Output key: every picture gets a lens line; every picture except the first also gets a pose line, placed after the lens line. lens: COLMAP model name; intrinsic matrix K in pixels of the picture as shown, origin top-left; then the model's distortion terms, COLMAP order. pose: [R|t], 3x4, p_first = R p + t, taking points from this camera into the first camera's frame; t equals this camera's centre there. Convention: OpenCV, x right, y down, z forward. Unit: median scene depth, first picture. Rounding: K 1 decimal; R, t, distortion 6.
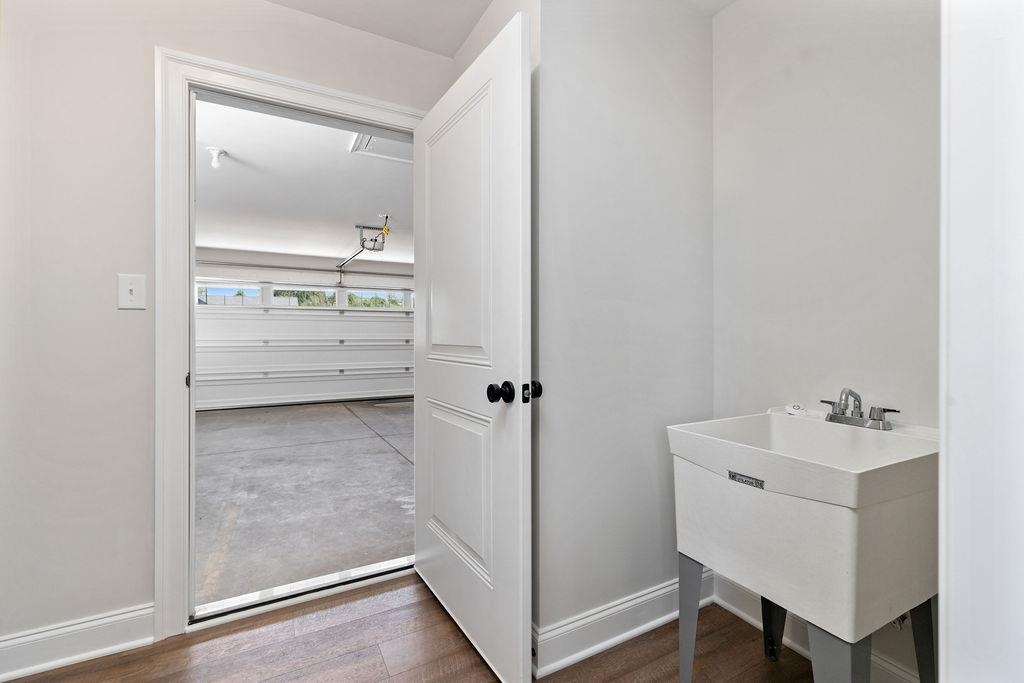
lens RADIAL K [[463.6, 0, 511.0], [0, 463.6, 337.1], [0, 0, 1]] dist [-0.000212, -0.000178]
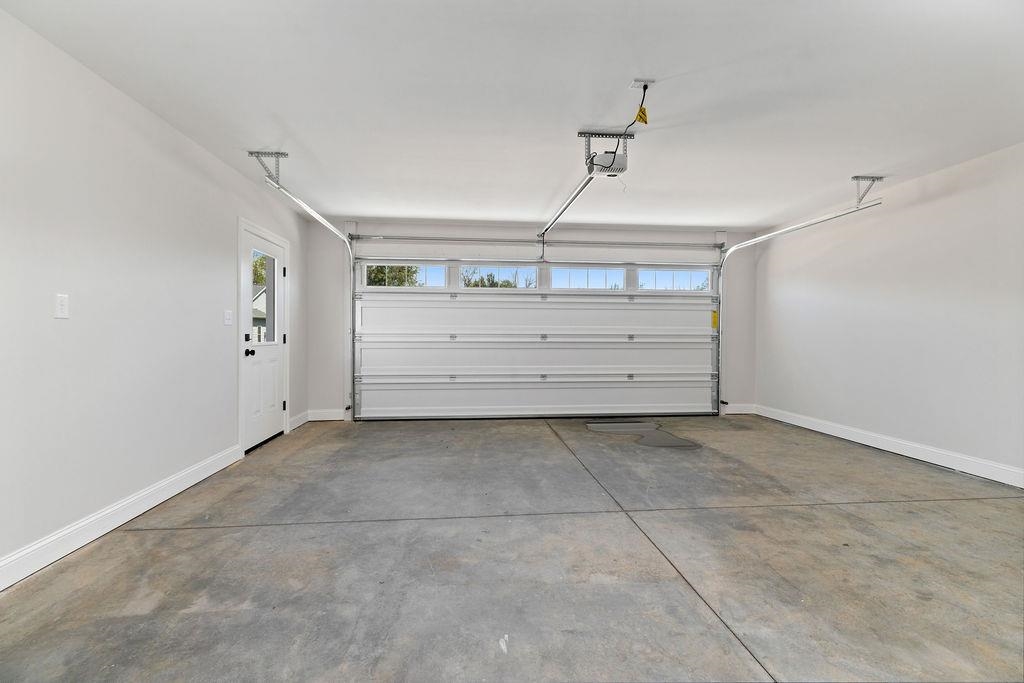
lens RADIAL K [[463.6, 0, 511.1], [0, 463.6, 337.6], [0, 0, 1]] dist [-0.000212, -0.000178]
pose [[0.923672, 0.002513, -0.383176, -0.137768], [0.000653, 0.999967, 0.008132, 0.005835], [0.383183, -0.007761, 0.923640, 0.314472]]
